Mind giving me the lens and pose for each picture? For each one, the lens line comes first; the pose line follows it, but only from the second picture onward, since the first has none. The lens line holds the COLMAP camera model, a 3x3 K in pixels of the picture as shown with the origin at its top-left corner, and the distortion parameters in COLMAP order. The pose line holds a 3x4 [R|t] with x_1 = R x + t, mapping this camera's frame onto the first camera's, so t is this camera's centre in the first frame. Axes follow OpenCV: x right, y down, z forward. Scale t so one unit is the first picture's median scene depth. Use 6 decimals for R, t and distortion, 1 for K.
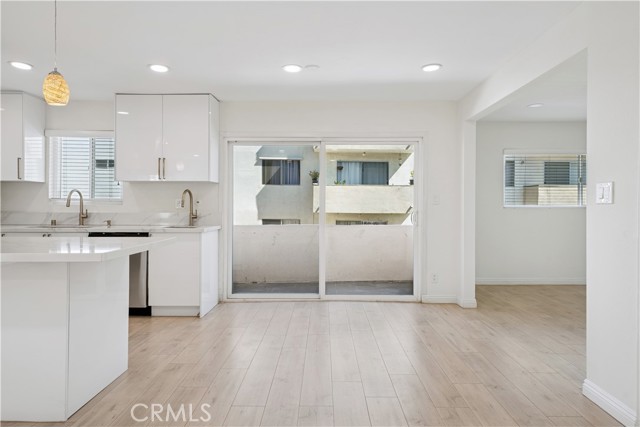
lens RADIAL K [[384.7, 0, 318.6], [0, 384.7, 206.6], [0, 0, 1]] dist [0.012845, 0.000720]
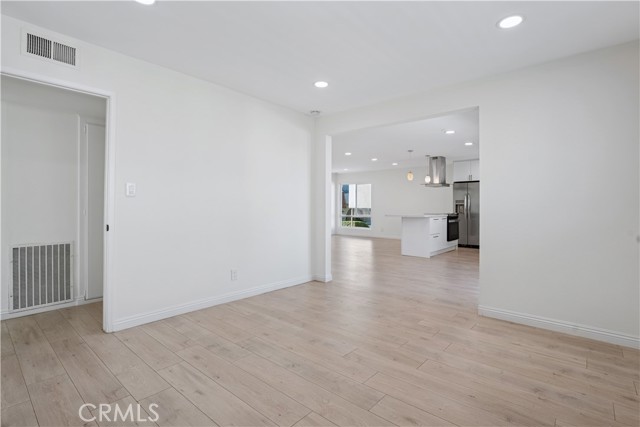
lens RADIAL K [[307.0, 0, 318.9], [0, 307.0, 208.3], [0, 0, 1]] dist [-0.004573, -0.002663]
pose [[-0.649231, -0.001048, -0.760591, 1.132734], [-0.002860, 0.999995, 0.001063, 0.014264], [0.760586, 0.002865, -0.649231, 1.121366]]
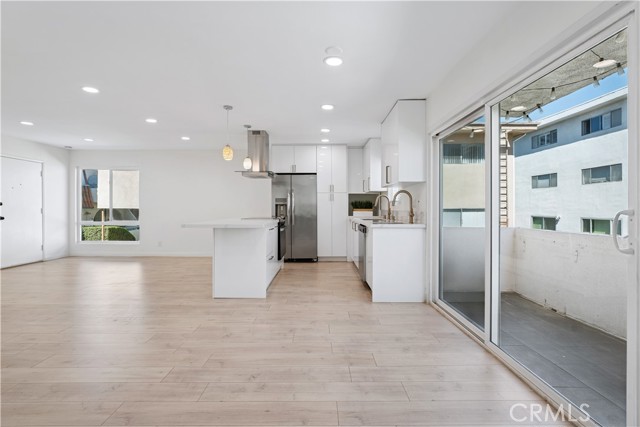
lens RADIAL K [[307.0, 0, 319.5], [0, 307.0, 208.3], [0, 0, 1]] dist [-0.004573, -0.002663]
pose [[0.013951, -0.000330, -0.999903, 0.527906], [-0.001294, 0.999999, -0.000348, 0.007986], [0.999902, 0.001299, 0.013951, 0.717056]]
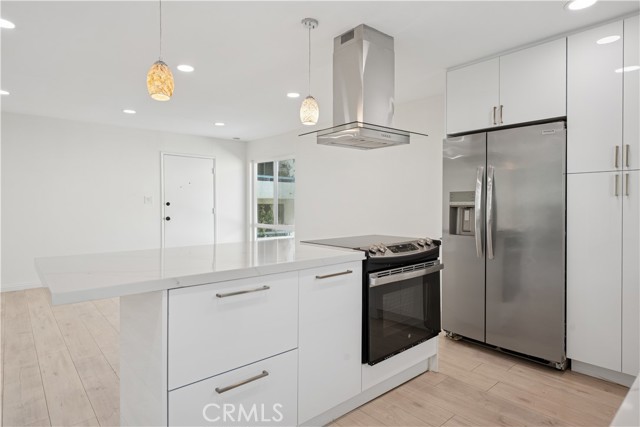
lens RADIAL K [[357.1, 0, 320.3], [0, 357.1, 207.7], [0, 0, 1]] dist [0.002211, -0.003544]
pose [[-0.745365, 0.002597, -0.666651, -0.194424], [-0.007211, 0.999902, 0.011958, -0.013292], [0.666617, 0.013721, -0.745274, 0.881697]]
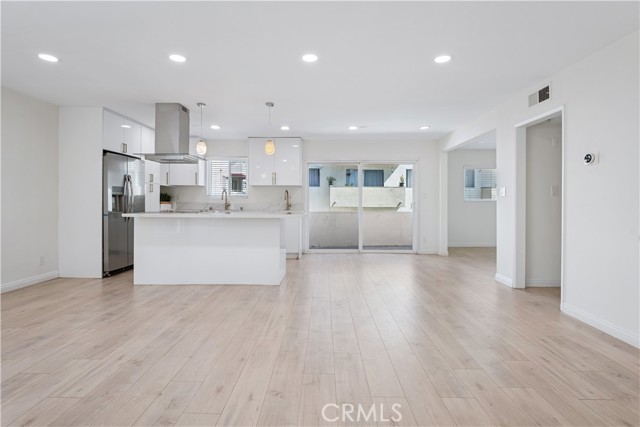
lens RADIAL K [[307.0, 0, 319.8], [0, 307.0, 203.6], [0, 0, 1]] dist [-0.004573, -0.002663]
pose [[0.999987, -0.000082, -0.005087, -0.173859], [0.000084, 1.000000, 0.000410, 0.017970], [0.005087, -0.000411, 0.999987, -0.412501]]
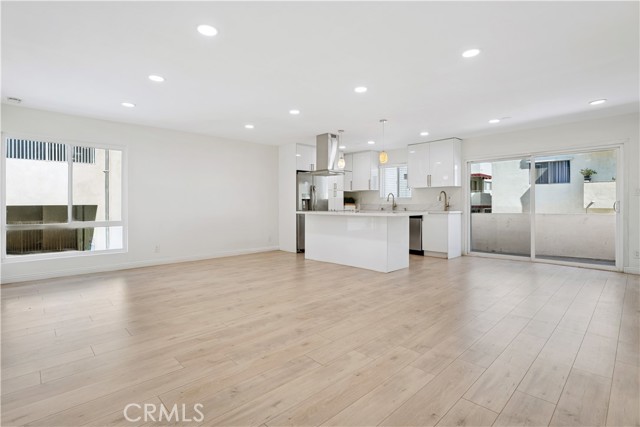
lens RADIAL K [[307.0, 0, 324.0], [0, 307.0, 205.3], [0, 0, 1]] dist [-0.004573, -0.002663]
pose [[0.707042, -0.005282, -0.707152, 0.282405], [0.004979, 0.999985, -0.002490, 0.023749], [0.707154, -0.001760, 0.707057, -0.419632]]
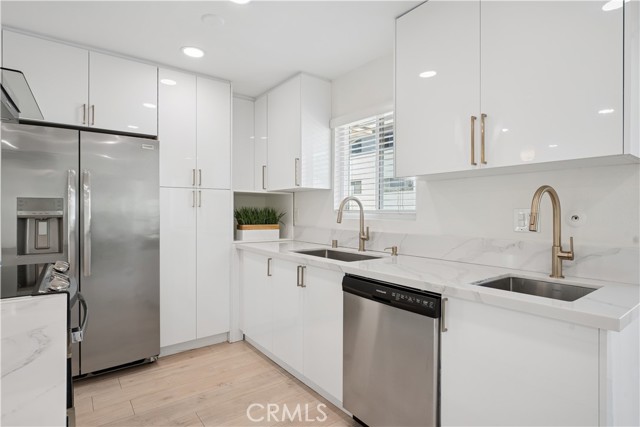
lens RADIAL K [[332.4, 0, 320.4], [0, 332.4, 210.9], [0, 0, 1]] dist [-0.005754, 0.000766]
pose [[0.617981, -0.003561, -0.786185, -0.209288], [-0.000879, 0.999986, -0.005220, -0.016159], [0.786193, 0.003917, 0.617969, 0.588413]]
